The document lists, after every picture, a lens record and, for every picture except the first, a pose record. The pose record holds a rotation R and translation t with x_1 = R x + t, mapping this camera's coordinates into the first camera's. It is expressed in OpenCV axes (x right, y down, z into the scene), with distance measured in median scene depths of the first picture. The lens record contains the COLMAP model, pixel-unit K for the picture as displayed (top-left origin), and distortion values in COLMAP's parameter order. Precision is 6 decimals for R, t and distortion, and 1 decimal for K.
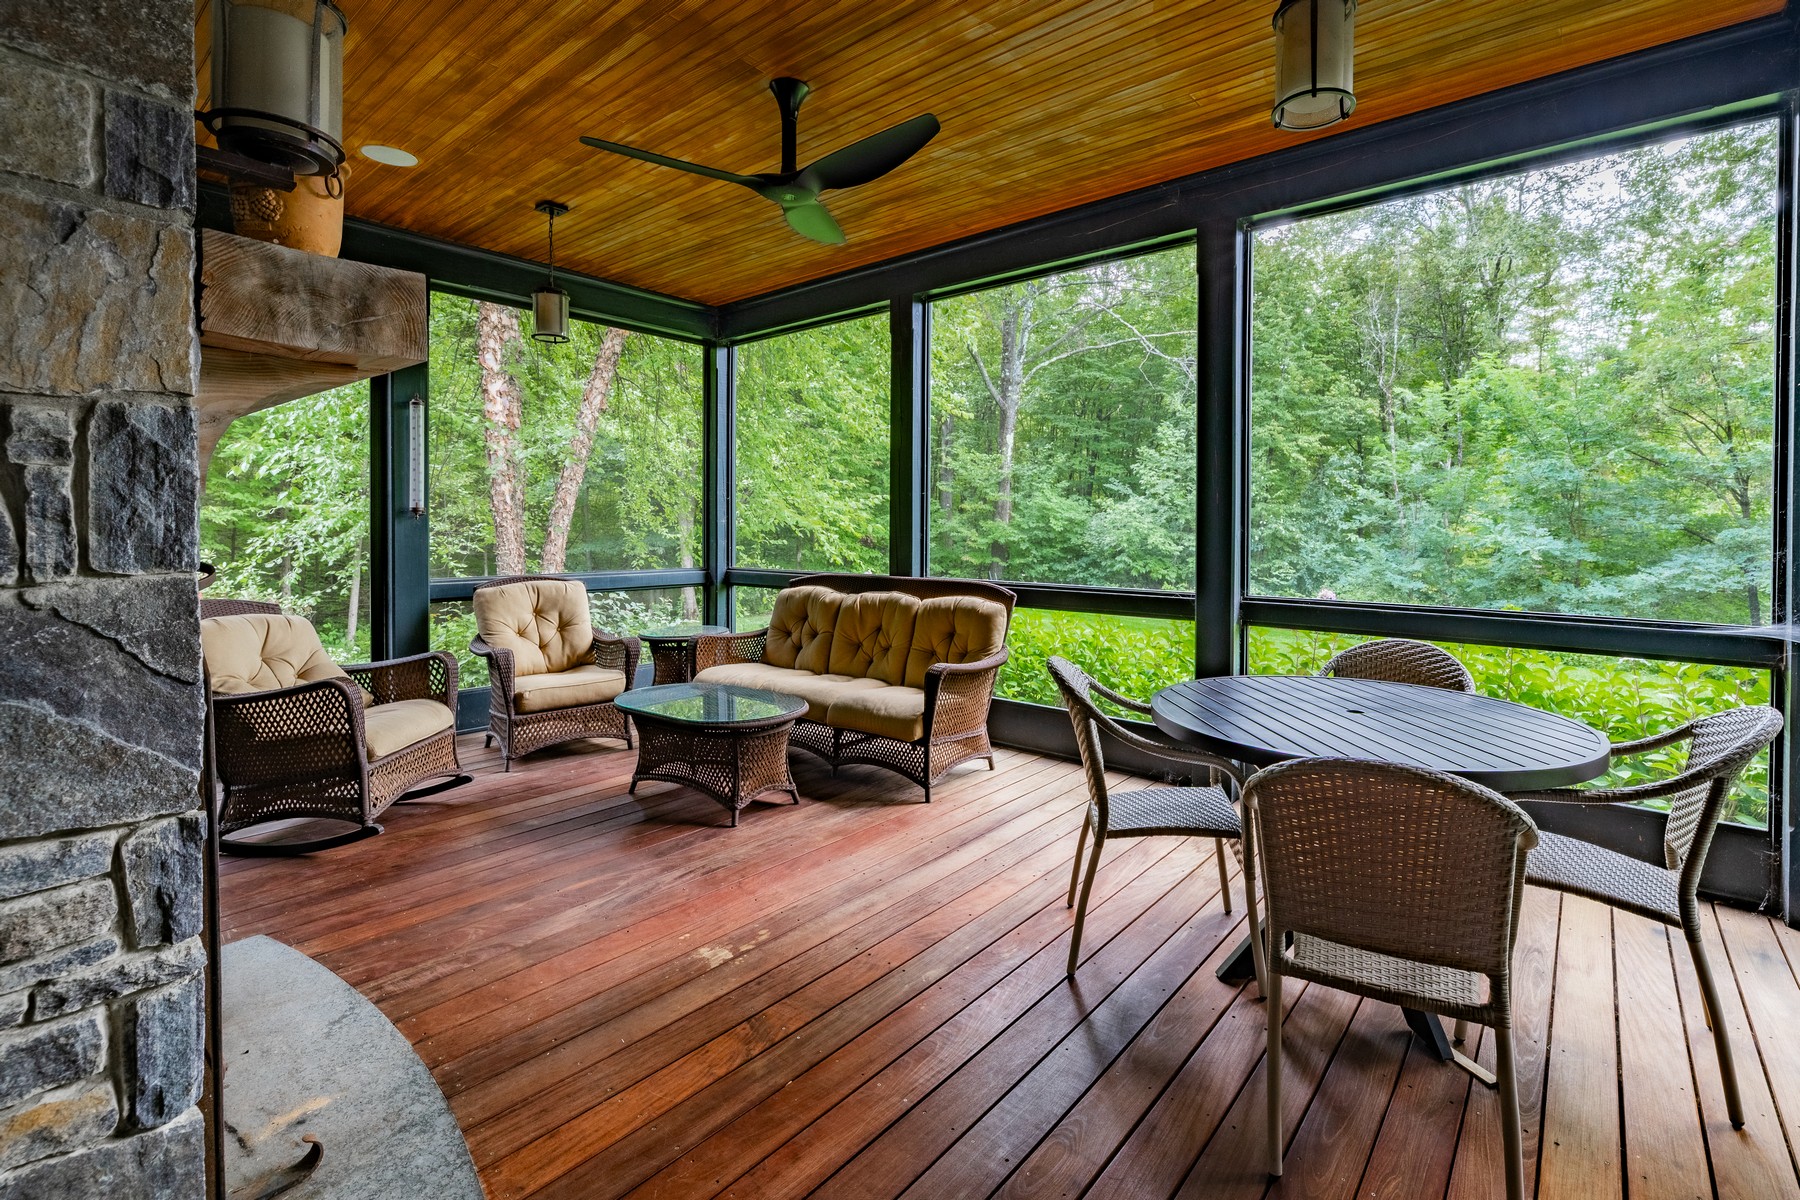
lens RADIAL K [[806.8, 0, 900.7], [0, 806.8, 552.3], [0, 0, 1]] dist [-0.000251, 0.000250]
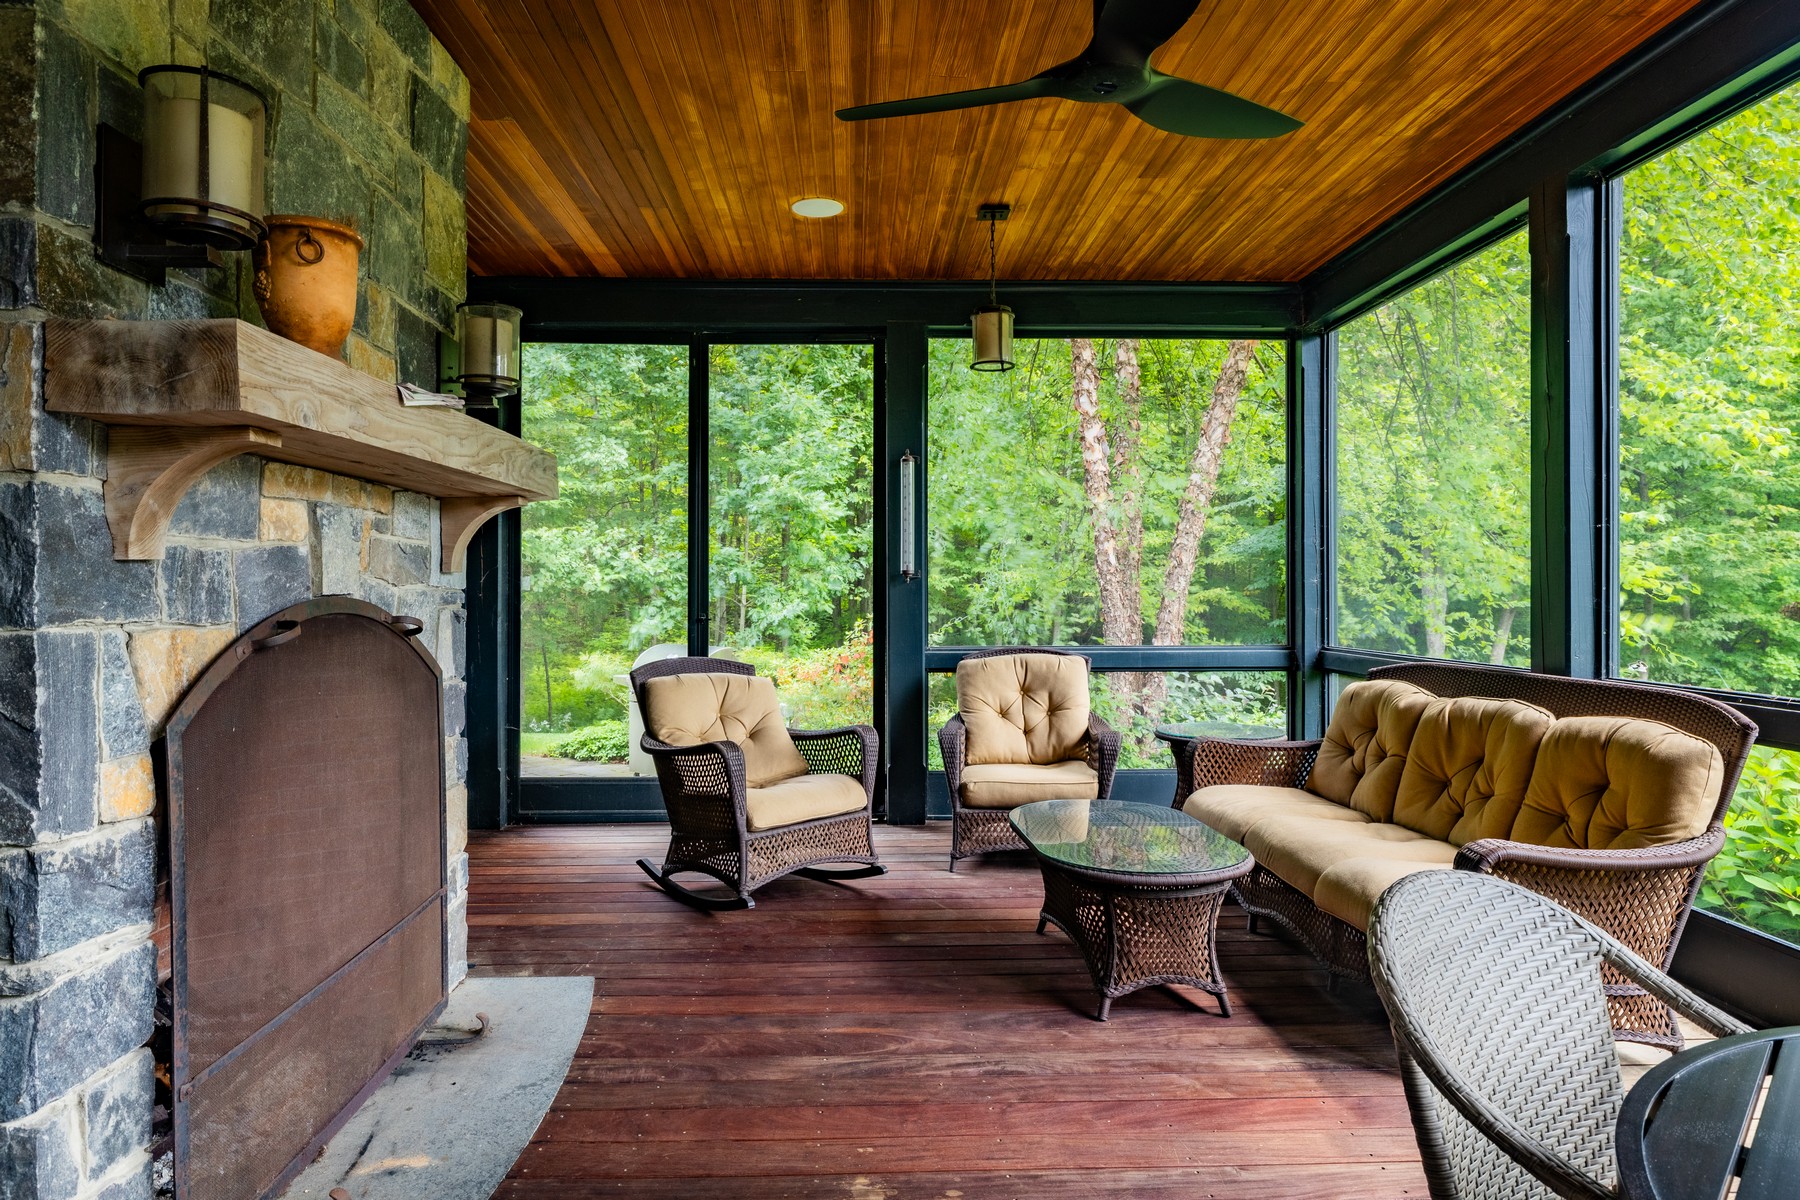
lens RADIAL K [[952.4, 0, 900.0], [0, 952.4, 600.0], [0, 0, 1]] dist [-0.001164, -0.000492]
pose [[0.675359, 0.001587, -0.737487, 0.247786], [-0.017949, 0.999737, -0.014285, -0.005375], [0.737271, 0.022884, 0.675210, 0.277038]]
